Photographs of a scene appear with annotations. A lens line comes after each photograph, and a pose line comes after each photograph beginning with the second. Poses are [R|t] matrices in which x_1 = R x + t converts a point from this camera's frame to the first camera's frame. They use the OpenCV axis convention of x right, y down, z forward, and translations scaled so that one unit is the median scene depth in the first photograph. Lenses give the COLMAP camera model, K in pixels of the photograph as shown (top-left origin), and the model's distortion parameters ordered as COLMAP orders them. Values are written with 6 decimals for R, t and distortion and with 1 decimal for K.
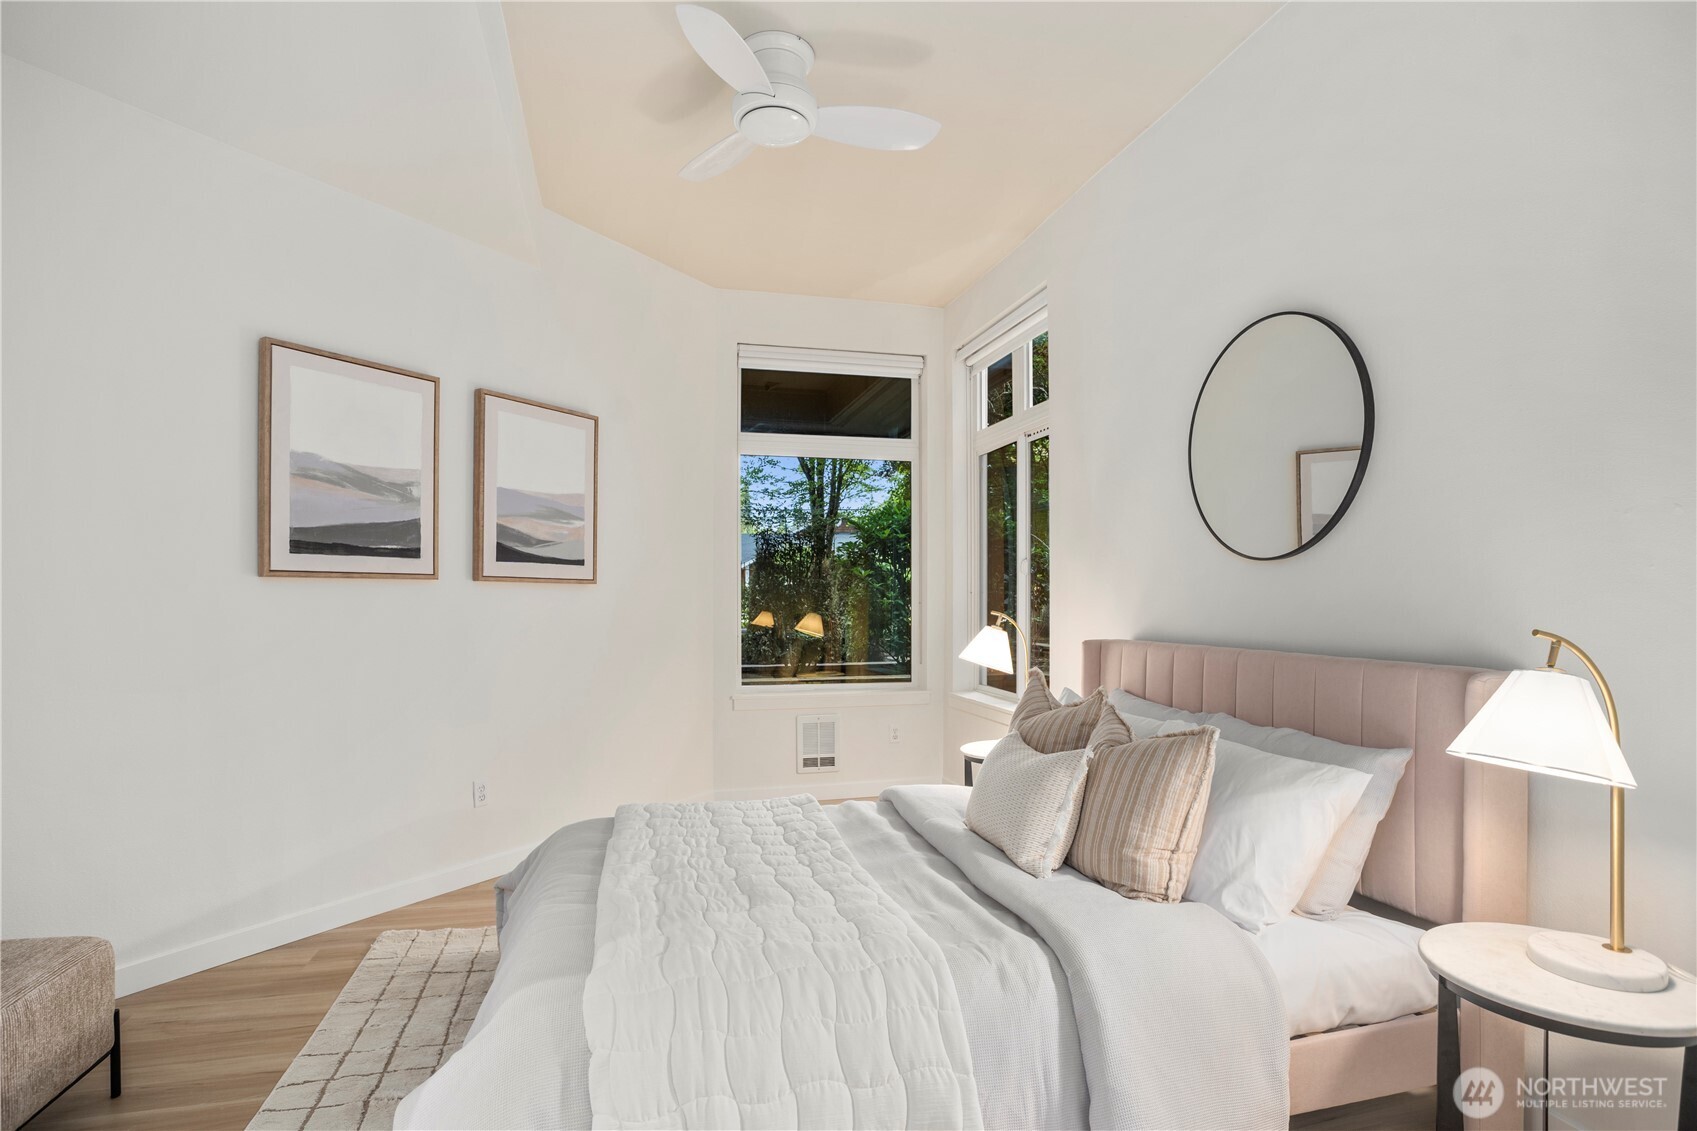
lens RADIAL K [[838.7, 0, 814.8], [0, 838.7, 571.7], [0, 0, 1]] dist [-0.070295, 0.026526]
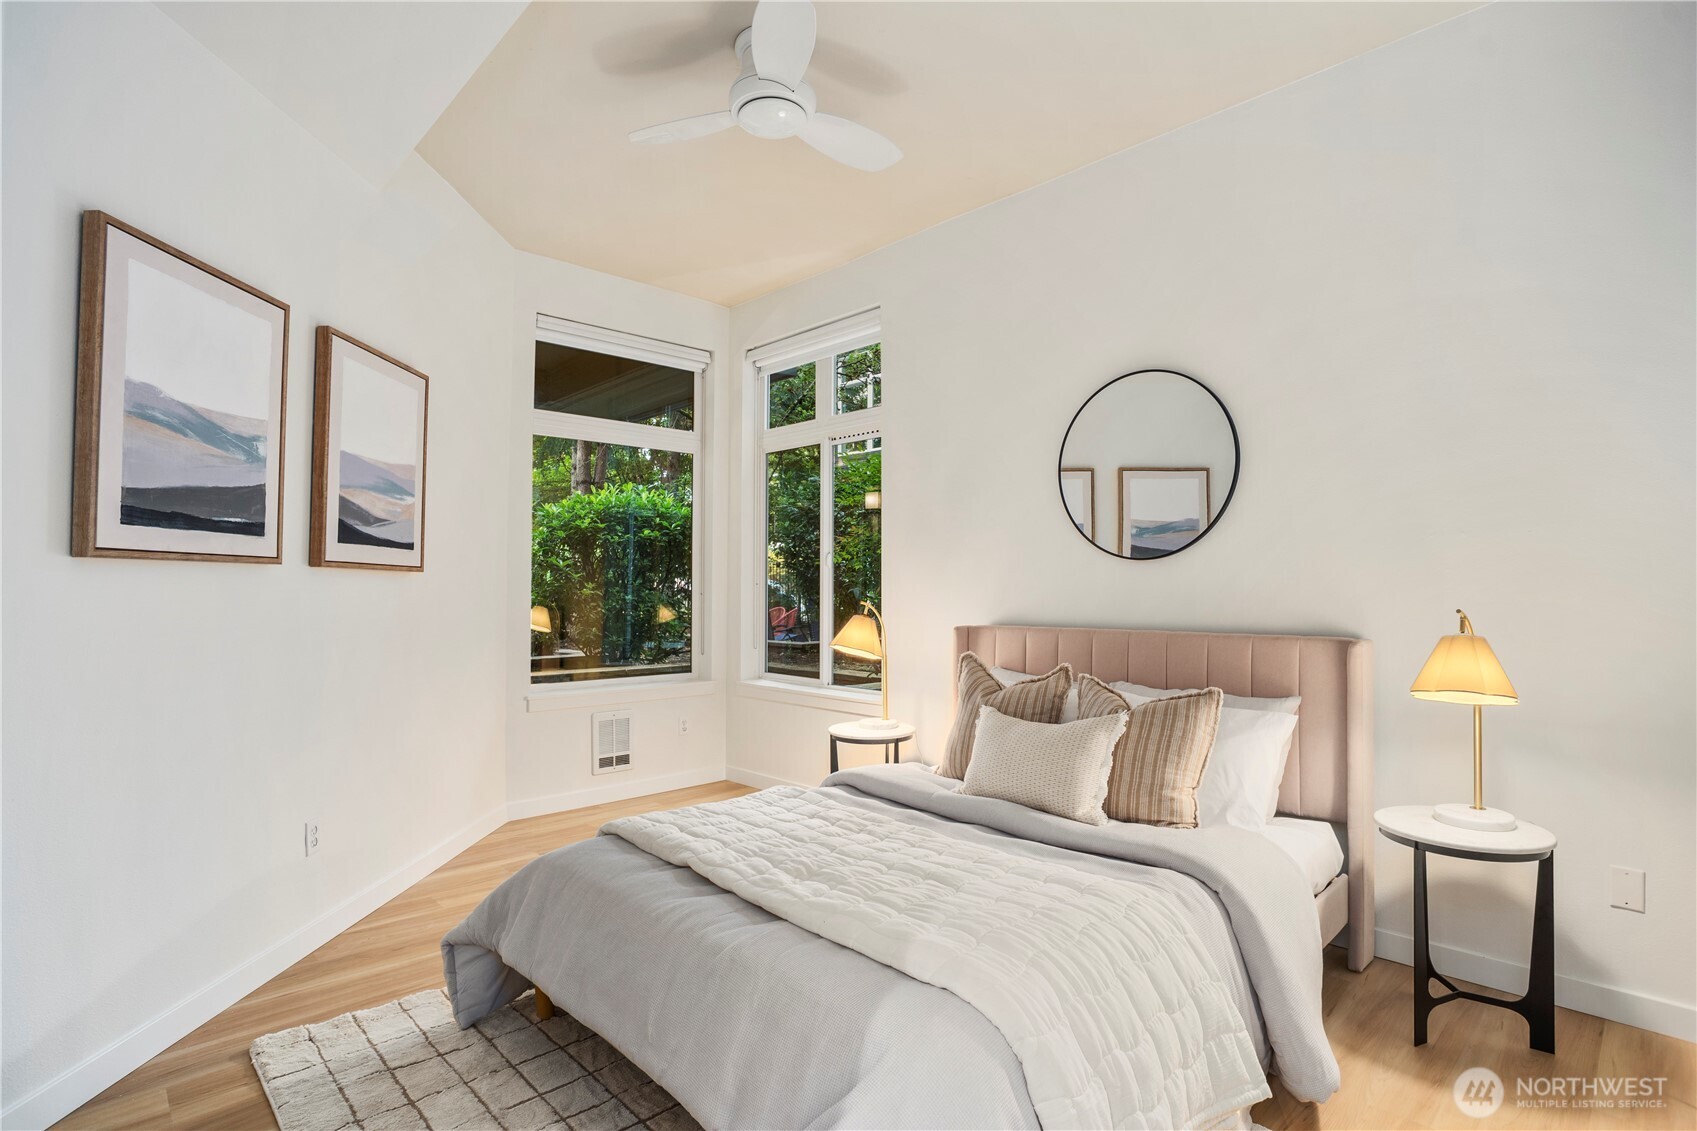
lens RADIAL K [[820.8, 0, 844.6], [0, 820.8, 543.8], [0, 0, 1]] dist [-0.063985, 0.023522]
pose [[0.873195, 0.026945, 0.486626, -0.388524], [-0.015159, 0.999489, -0.028142, 0.003420], [-0.487136, 0.017196, 0.873157, 0.098917]]
